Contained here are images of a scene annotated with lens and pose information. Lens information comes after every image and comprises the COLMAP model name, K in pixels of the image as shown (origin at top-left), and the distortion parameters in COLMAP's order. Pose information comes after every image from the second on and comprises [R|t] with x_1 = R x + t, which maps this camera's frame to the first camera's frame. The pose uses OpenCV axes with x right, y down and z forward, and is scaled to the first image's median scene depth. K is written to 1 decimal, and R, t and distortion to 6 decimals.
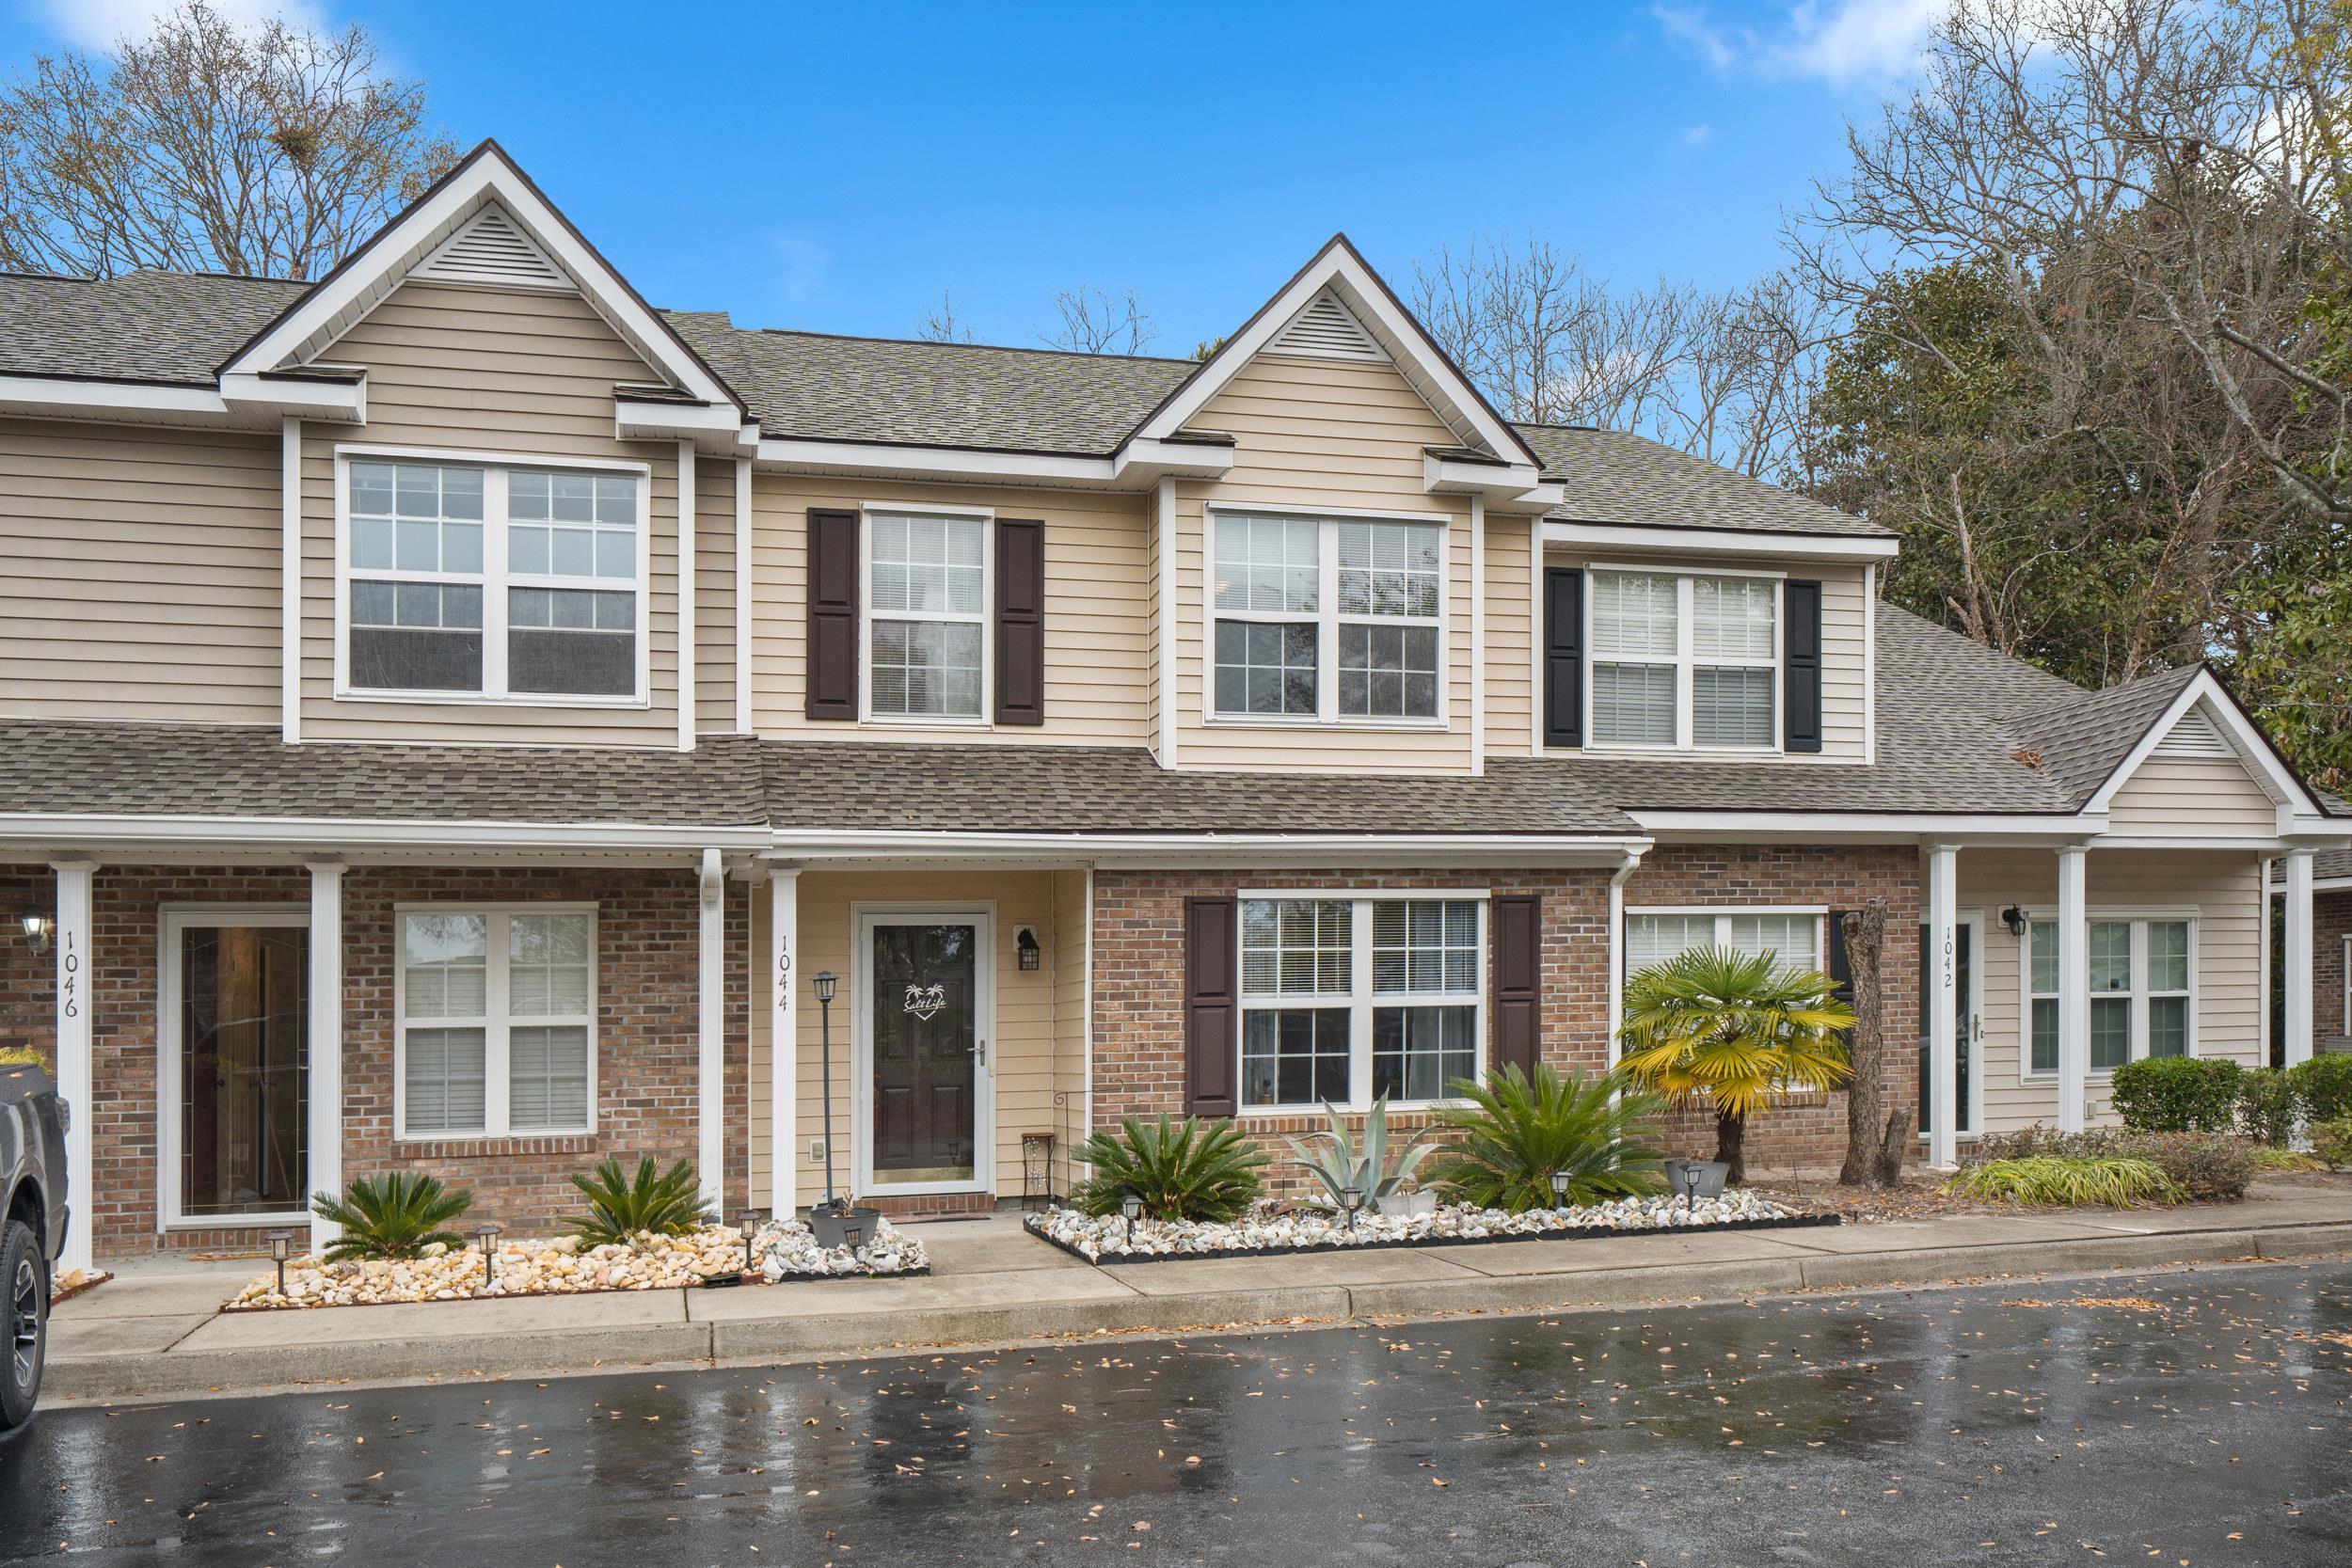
lens RADIAL K [[2119.0, 0, 1258.4], [0, 2119.0, 817.9], [0, 0, 1]] dist [0.022211, -0.029310]
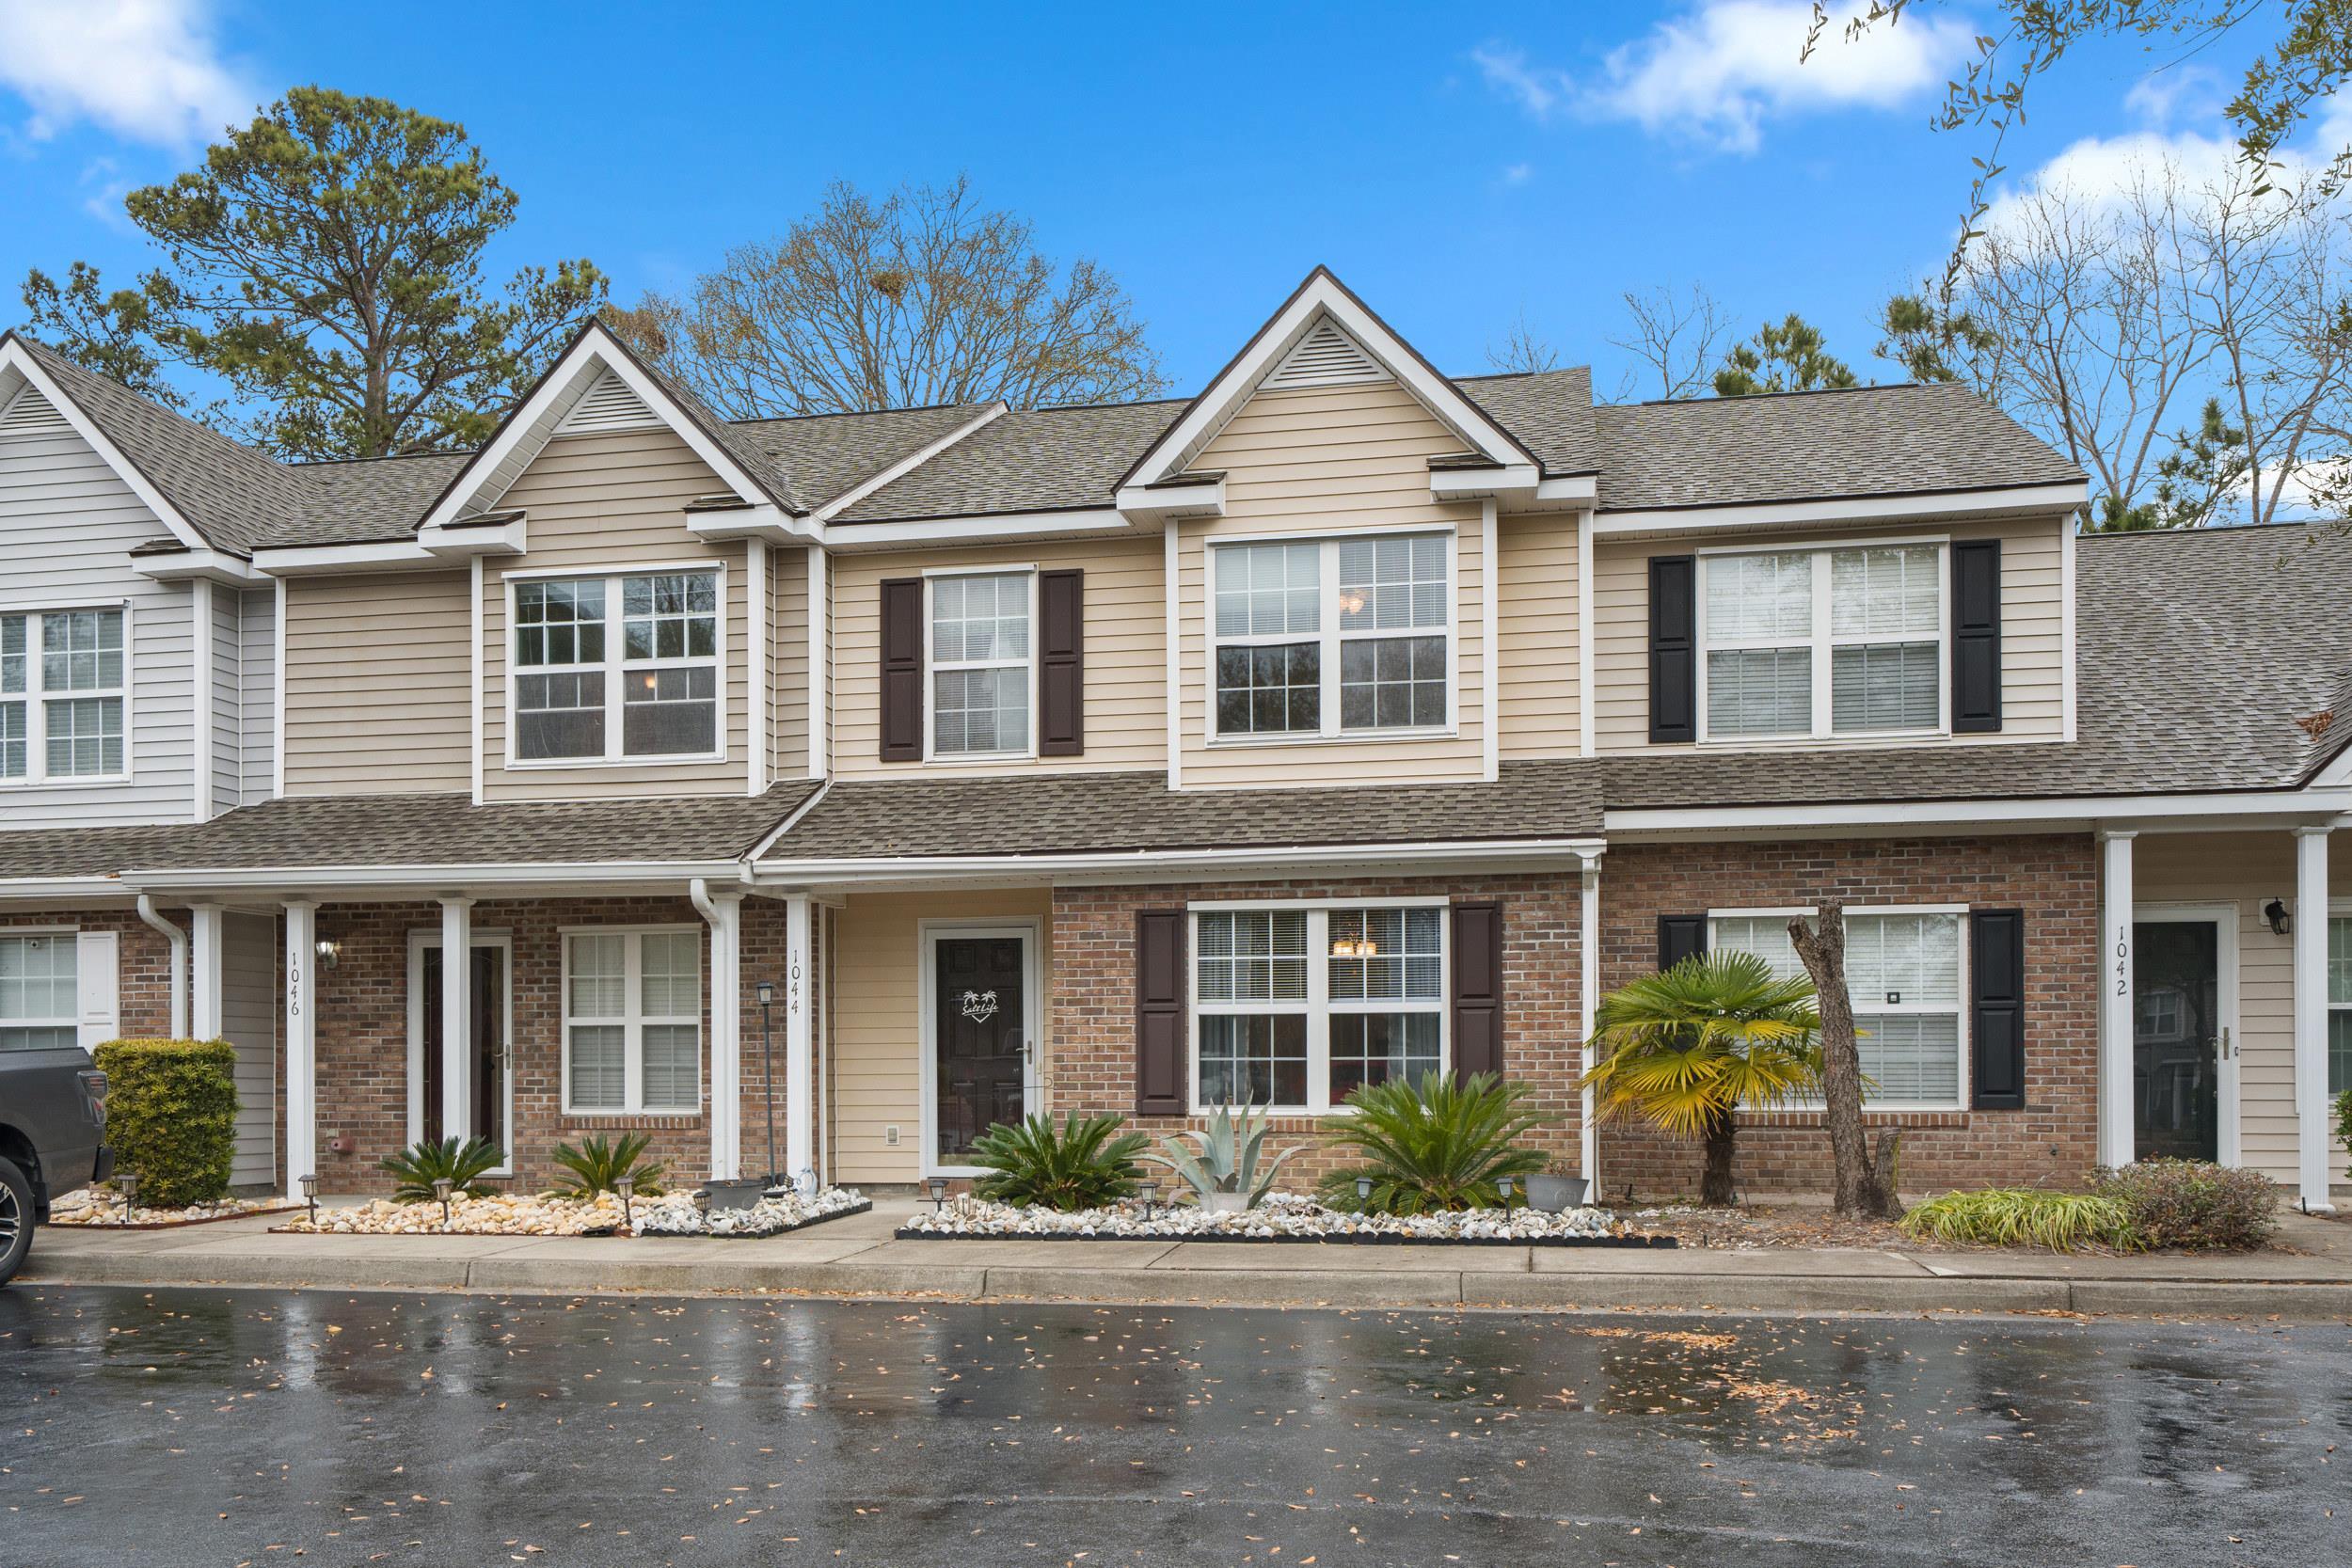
lens RADIAL K [[2119.0, 0, 1154.4], [0, 2119.0, 795.2], [0, 0, 1]] dist [0.022211, -0.029310]
pose [[0.873402, -0.043858, -0.485020, 0.503728], [0.037628, 0.999037, -0.022578, 0.003572], [0.485543, 0.001469, 0.874211, 0.062054]]
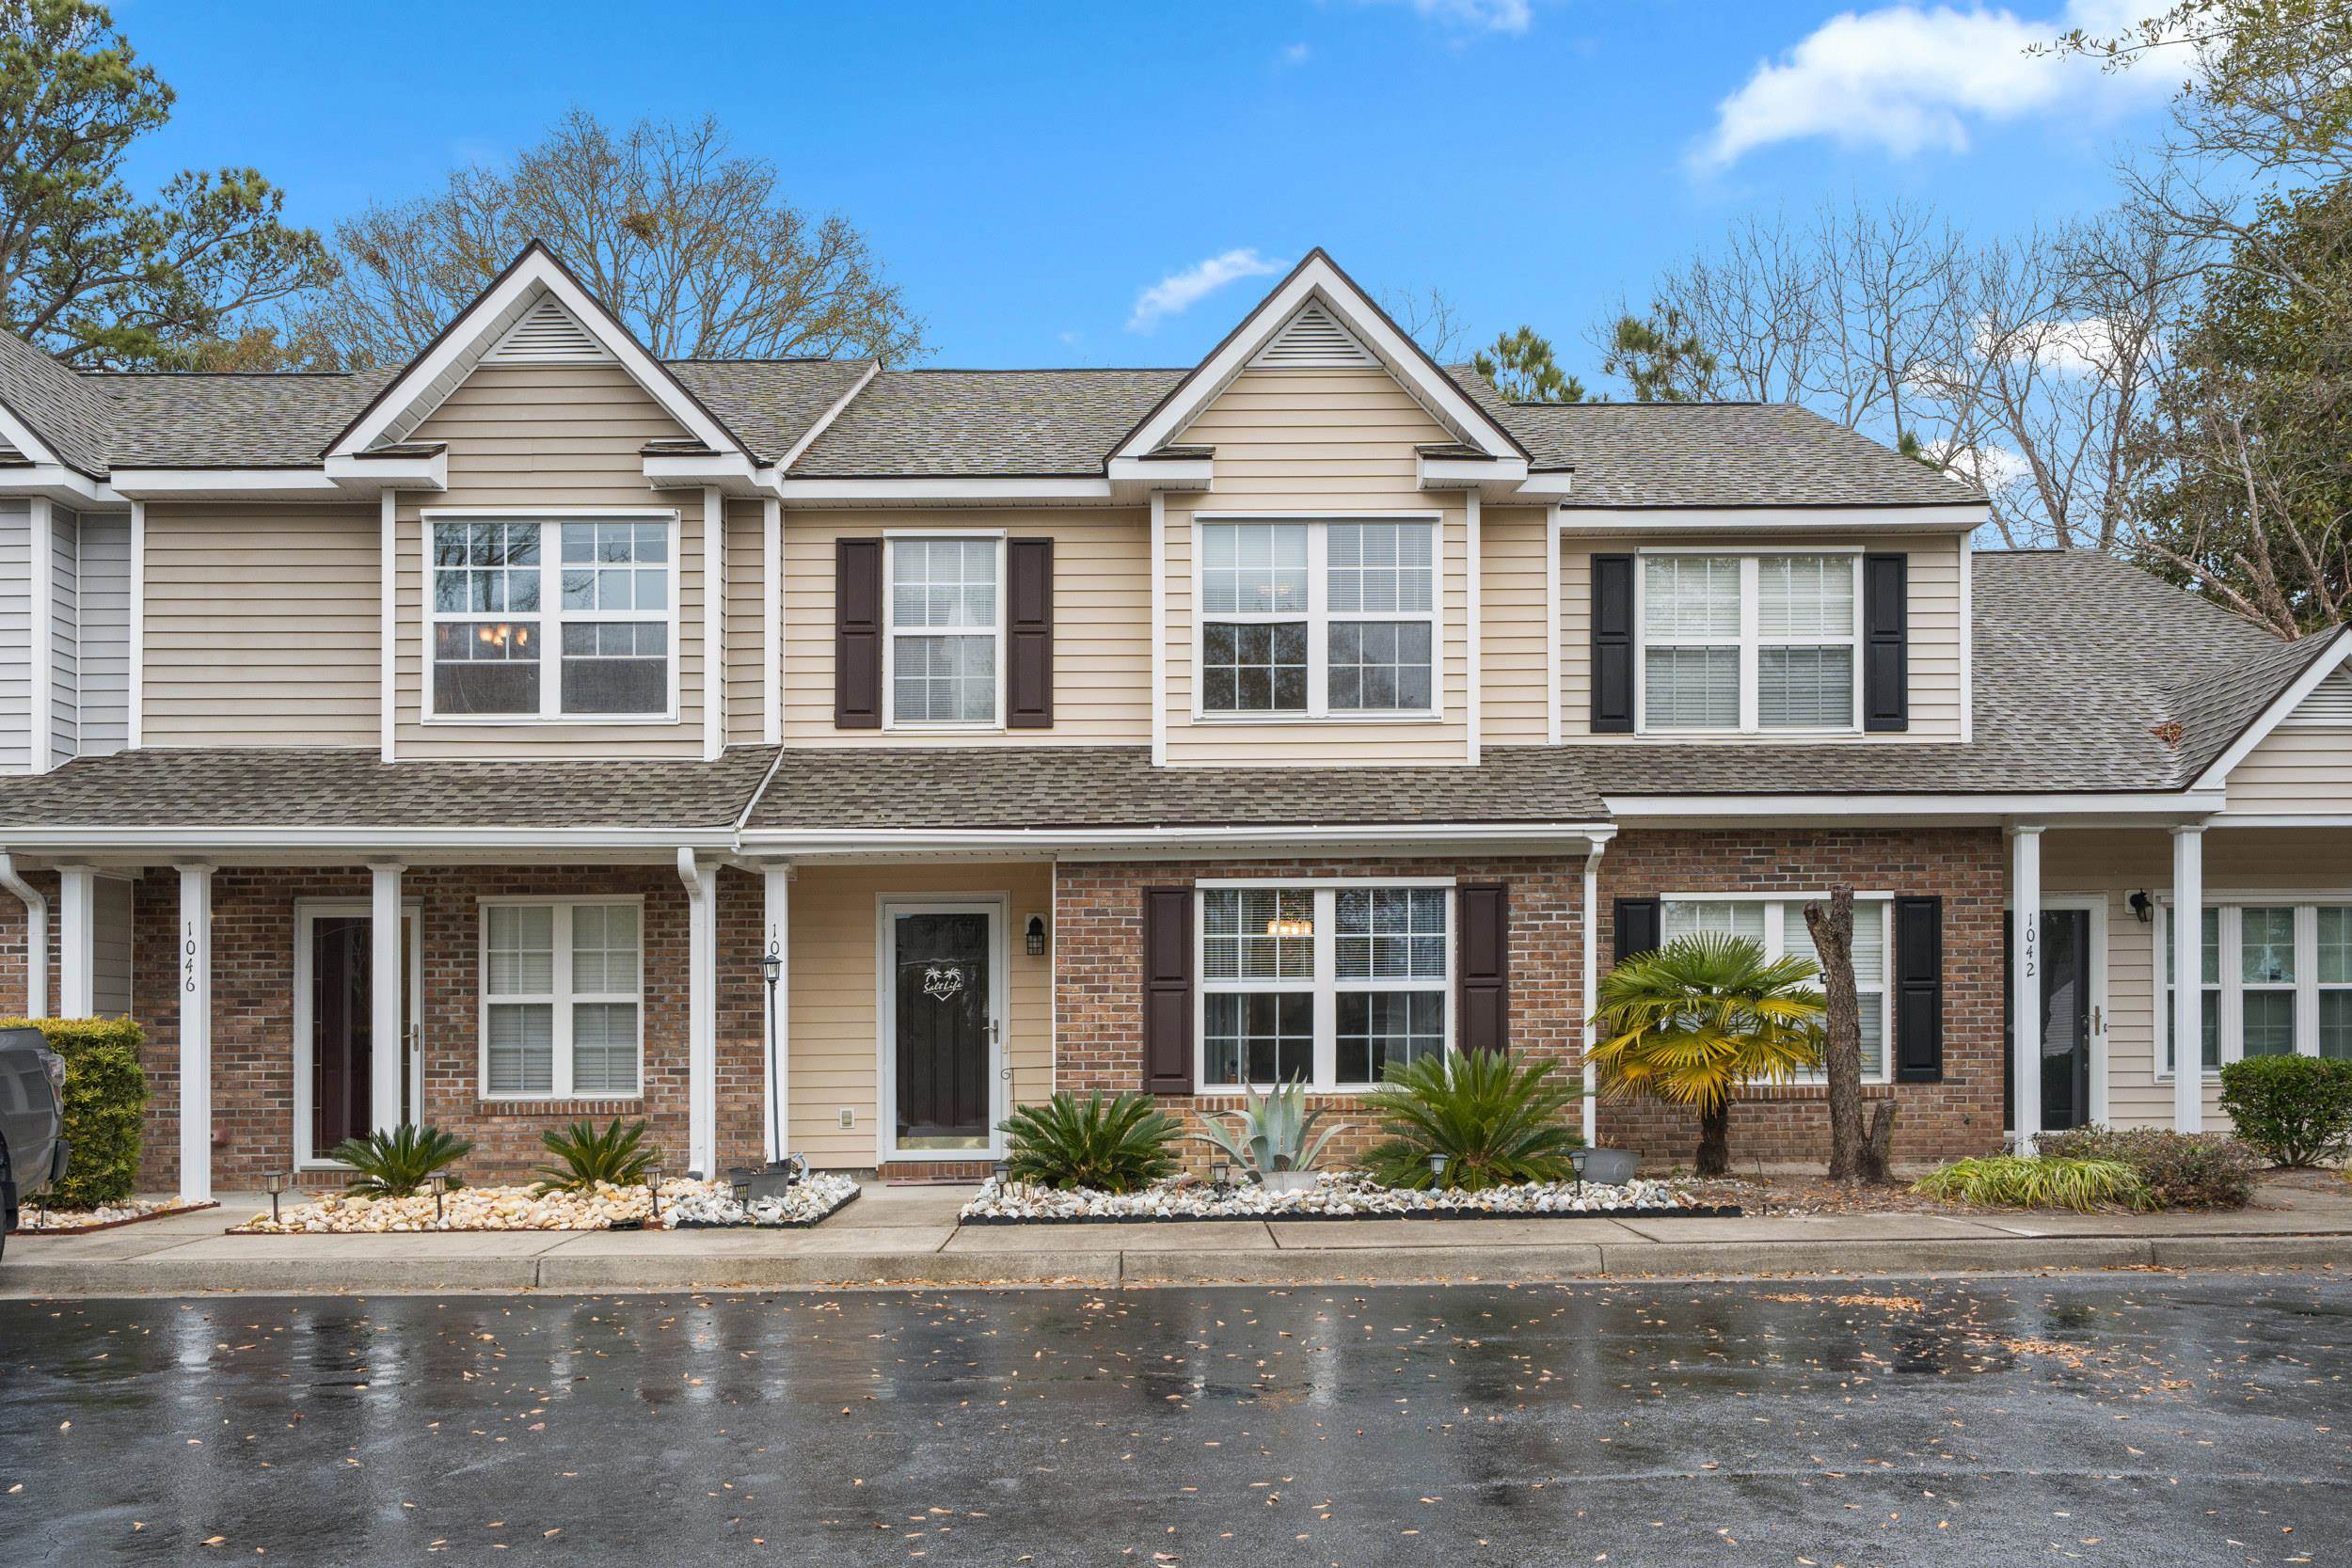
lens RADIAL K [[2119.0, 0, 1193.8], [0, 2119.0, 790.6], [0, 0, 1]] dist [0.022211, -0.029310]
pose [[0.960562, -0.018812, -0.277428, 0.288203], [0.016967, 0.999815, -0.009049, -0.001010], [0.277547, 0.003985, 0.960704, -0.014659]]
